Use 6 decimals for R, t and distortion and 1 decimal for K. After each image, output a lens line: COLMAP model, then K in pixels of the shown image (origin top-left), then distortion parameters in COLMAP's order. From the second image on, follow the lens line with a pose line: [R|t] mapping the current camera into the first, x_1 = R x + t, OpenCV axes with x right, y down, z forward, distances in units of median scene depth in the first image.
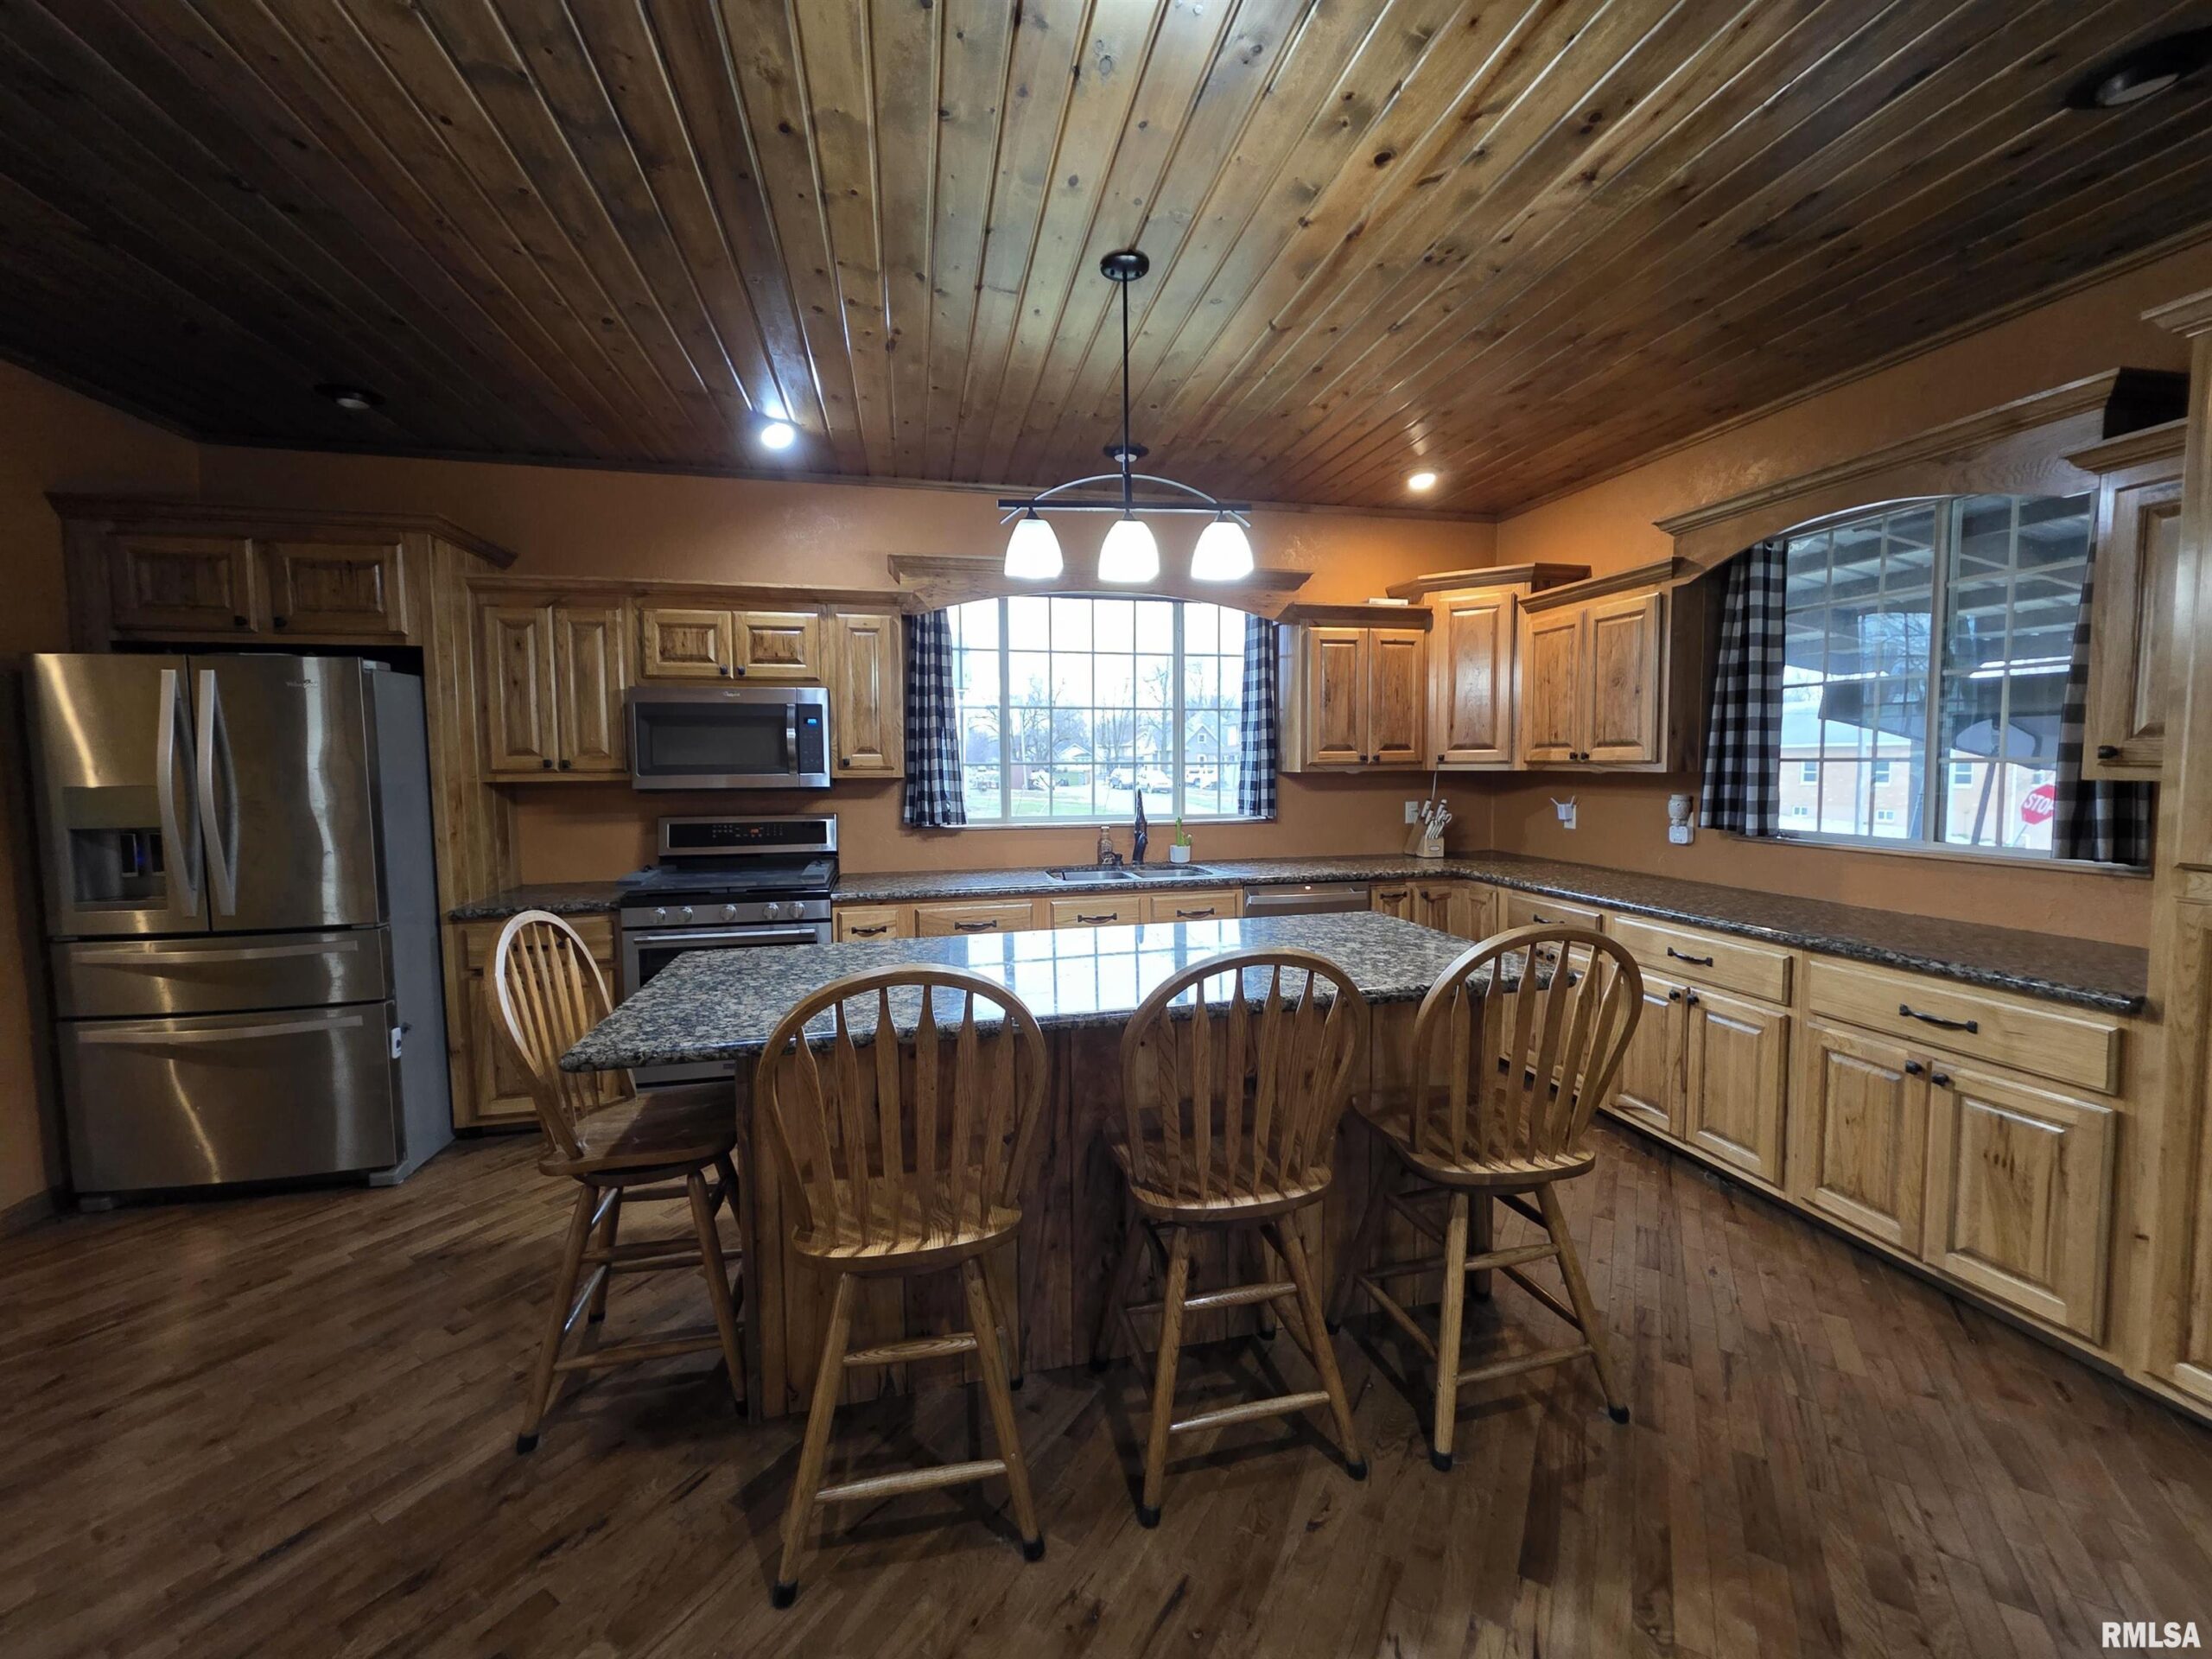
lens RADIAL K [[881.3, 0, 1107.1], [0, 881.3, 818.9], [0, 0, 1]] dist [0.002408, -0.000823]
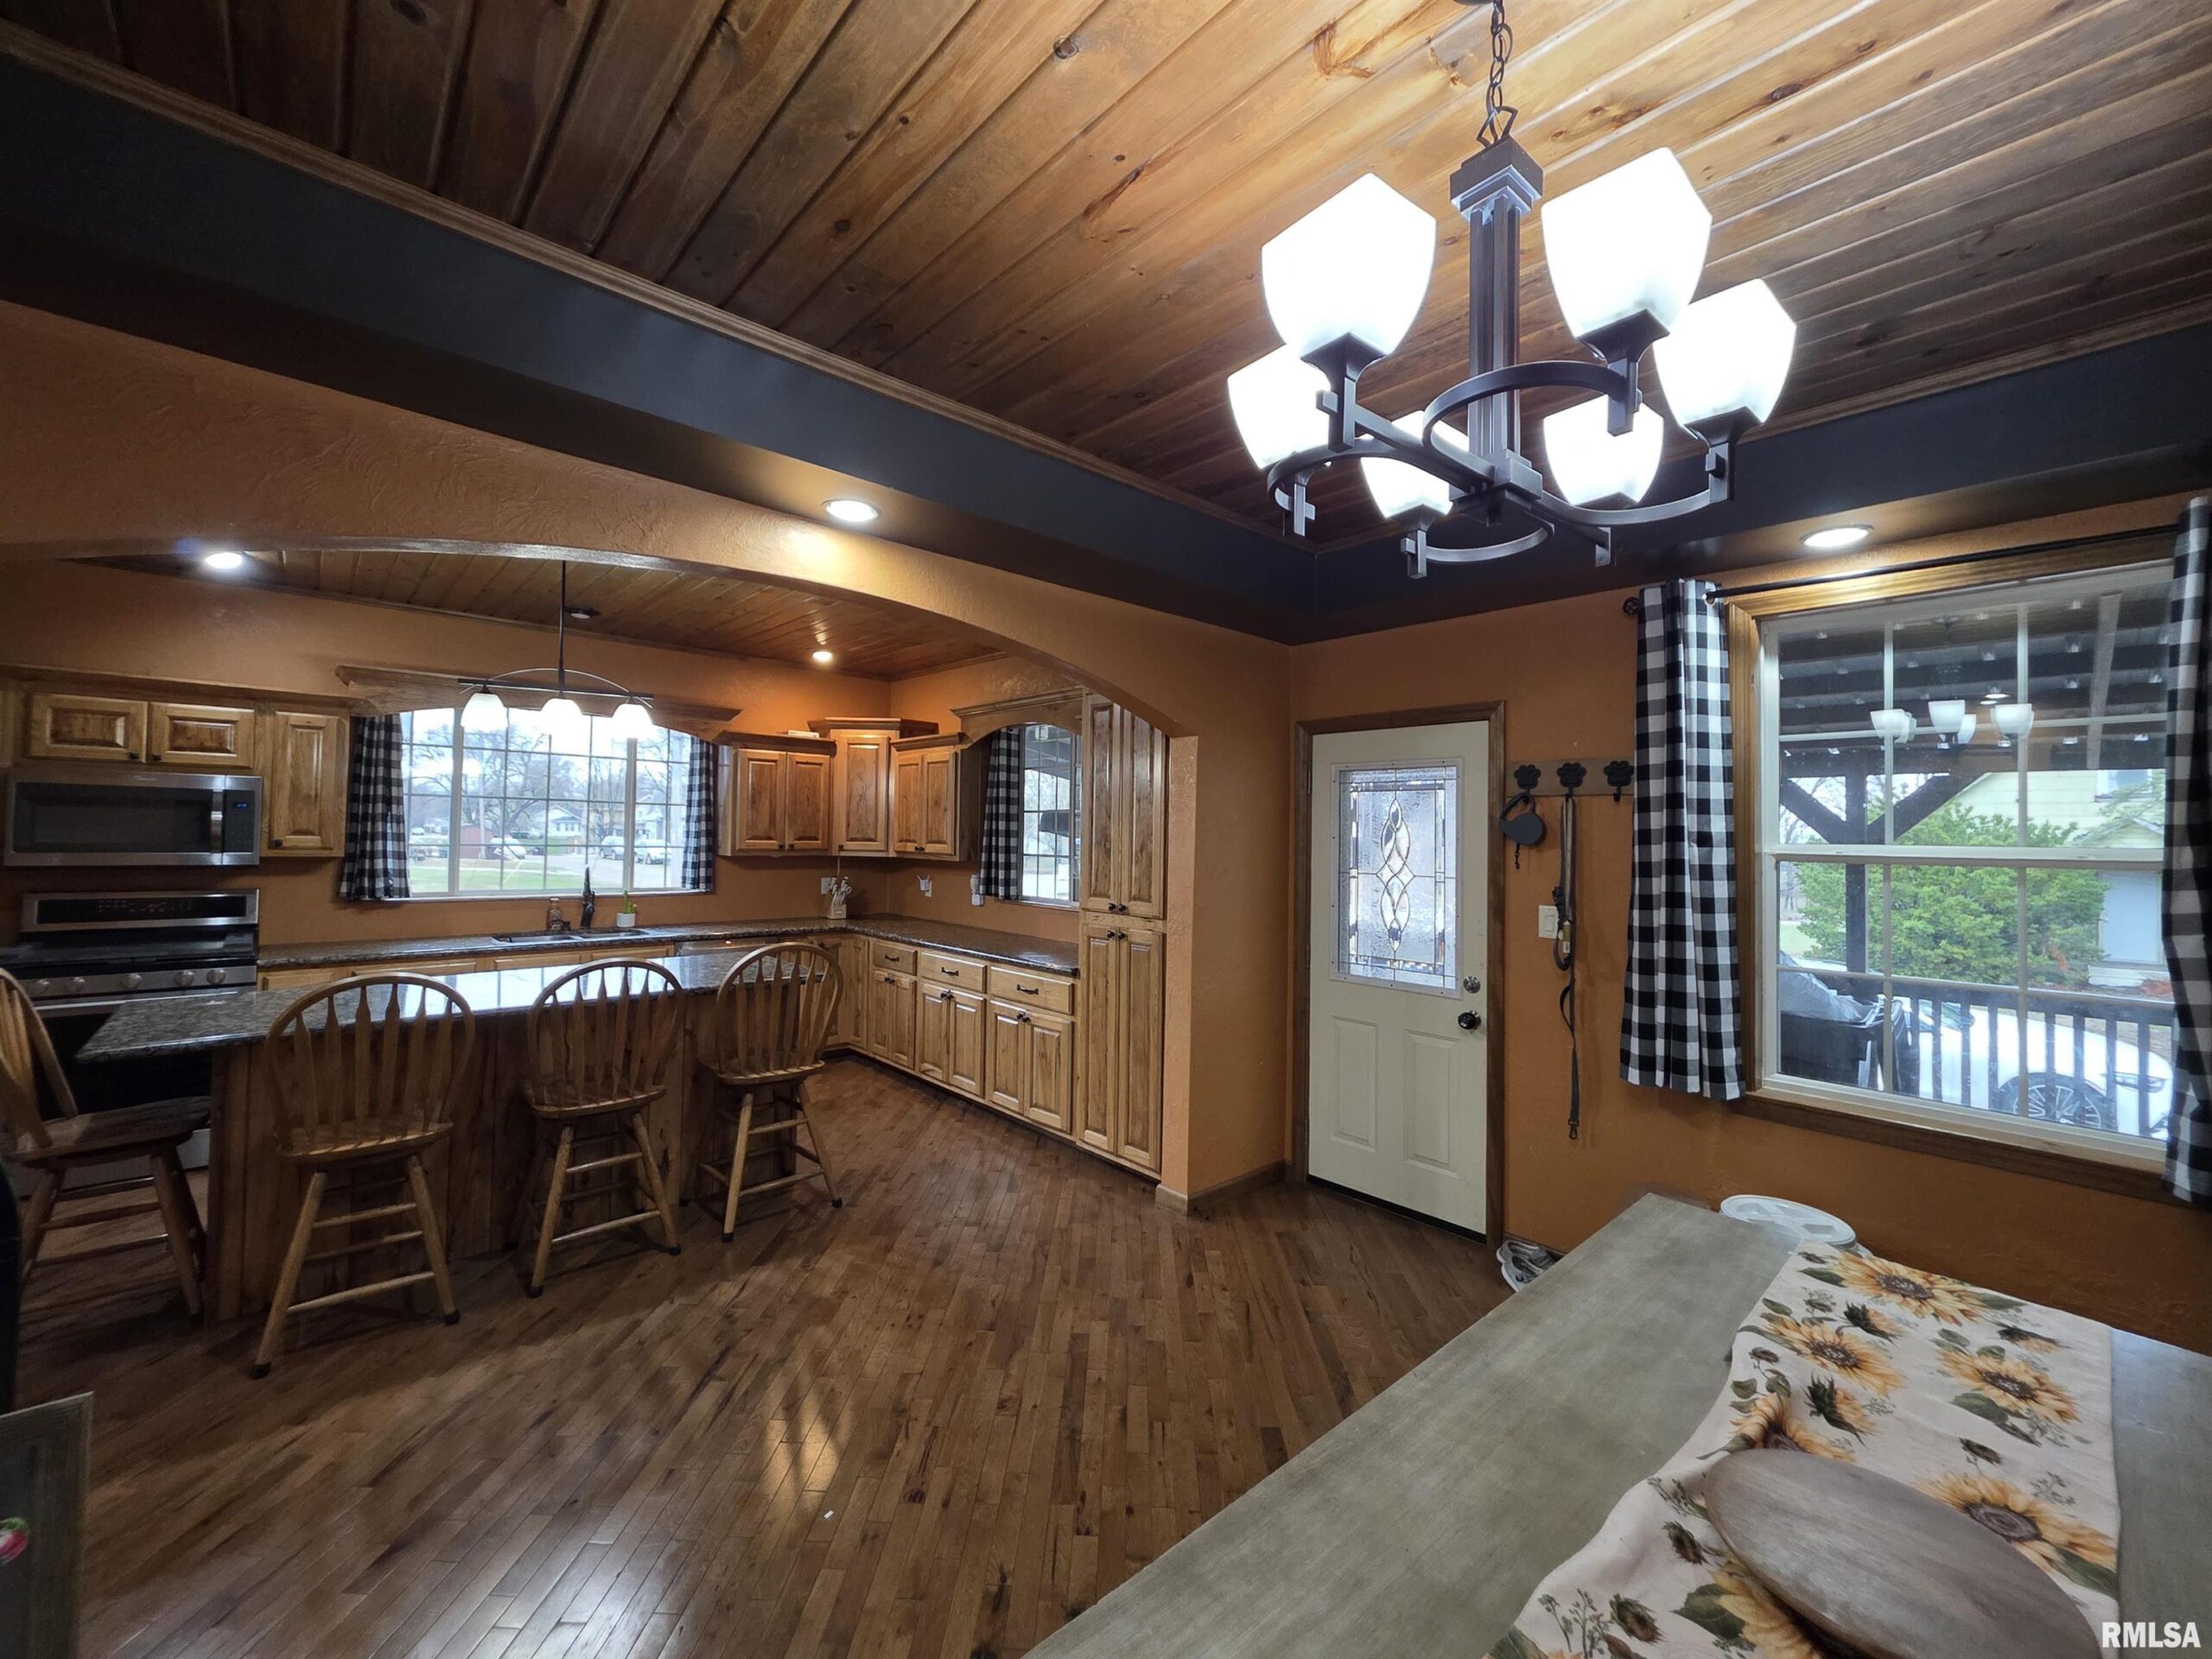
lens RADIAL K [[881.3, 0, 1111.4], [0, 881.3, 822.0], [0, 0, 1]] dist [0.002408, -0.000823]
pose [[0.865310, 0.033280, 0.500130, 0.063735], [0.006128, 0.997016, -0.076946, 0.002237], [-0.501199, 0.069647, 0.862525, -0.556515]]
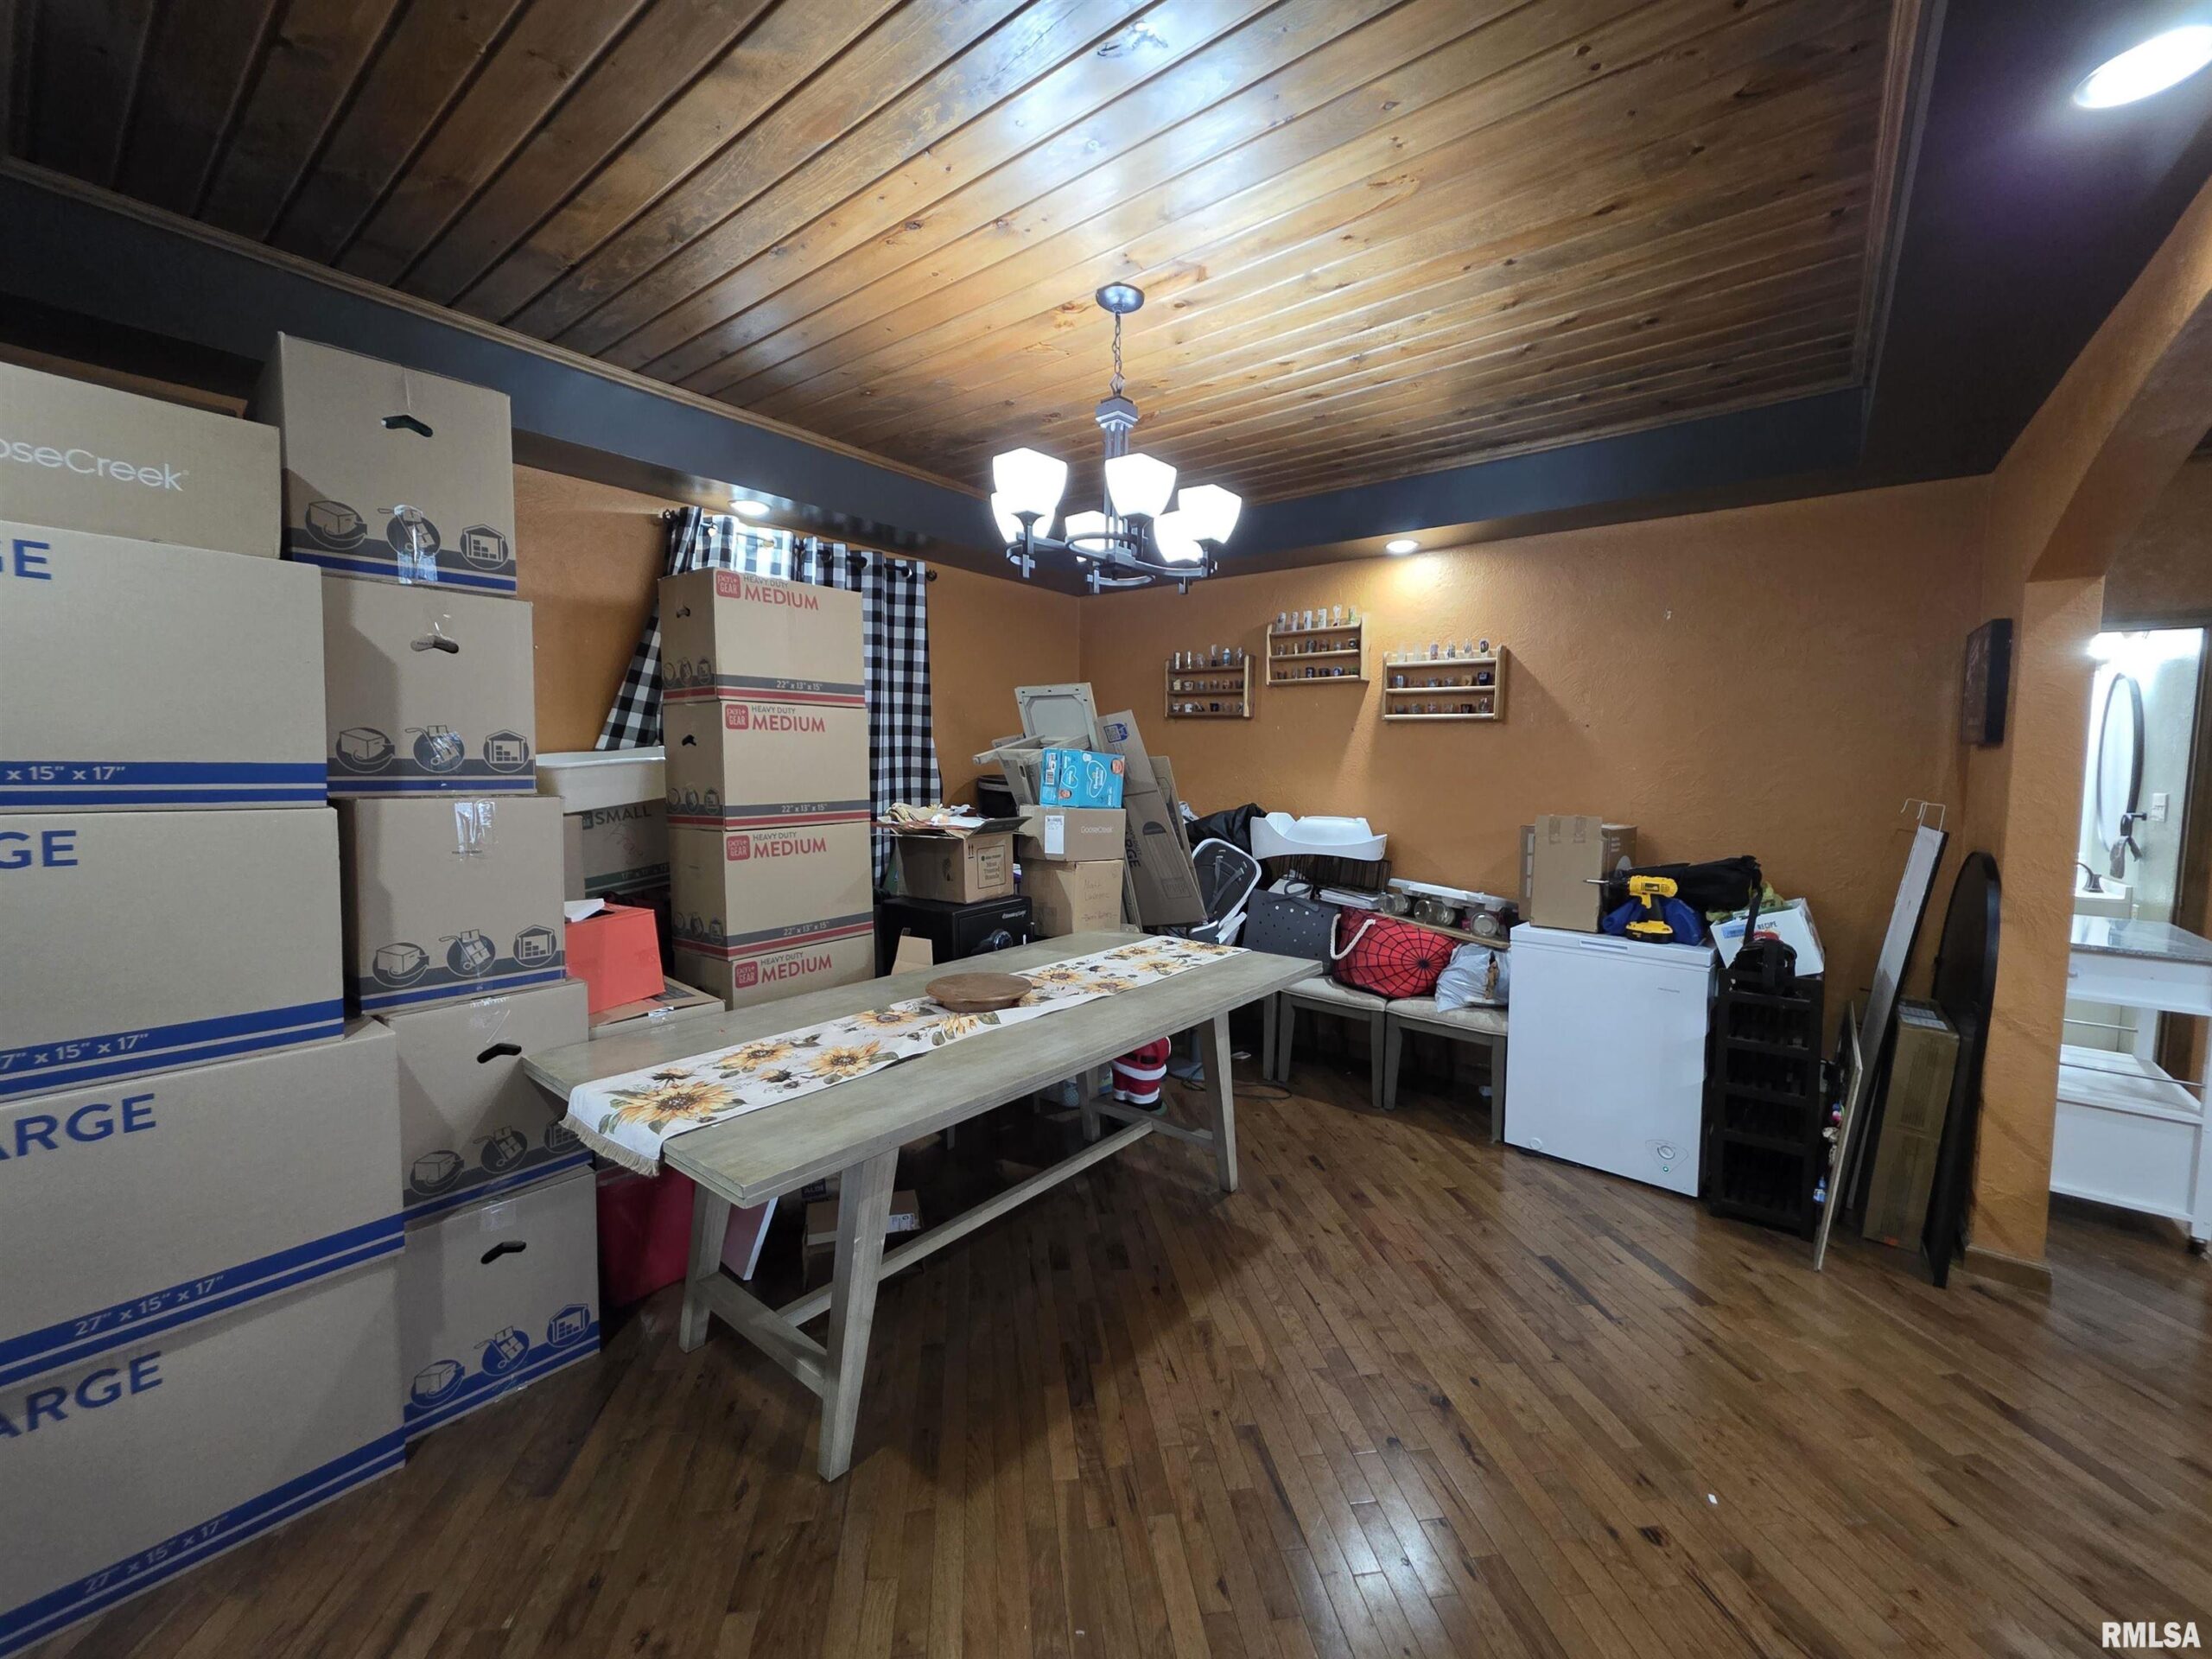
lens RADIAL K [[881.3, 0, 1111.7], [0, 881.3, 819.5], [0, 0, 1]] dist [0.002408, -0.000823]
pose [[-0.772810, 0.044299, -0.633089, 0.794913], [-0.046655, 0.990896, 0.126288, -0.030724], [0.632920, 0.127133, -0.763708, 0.197366]]
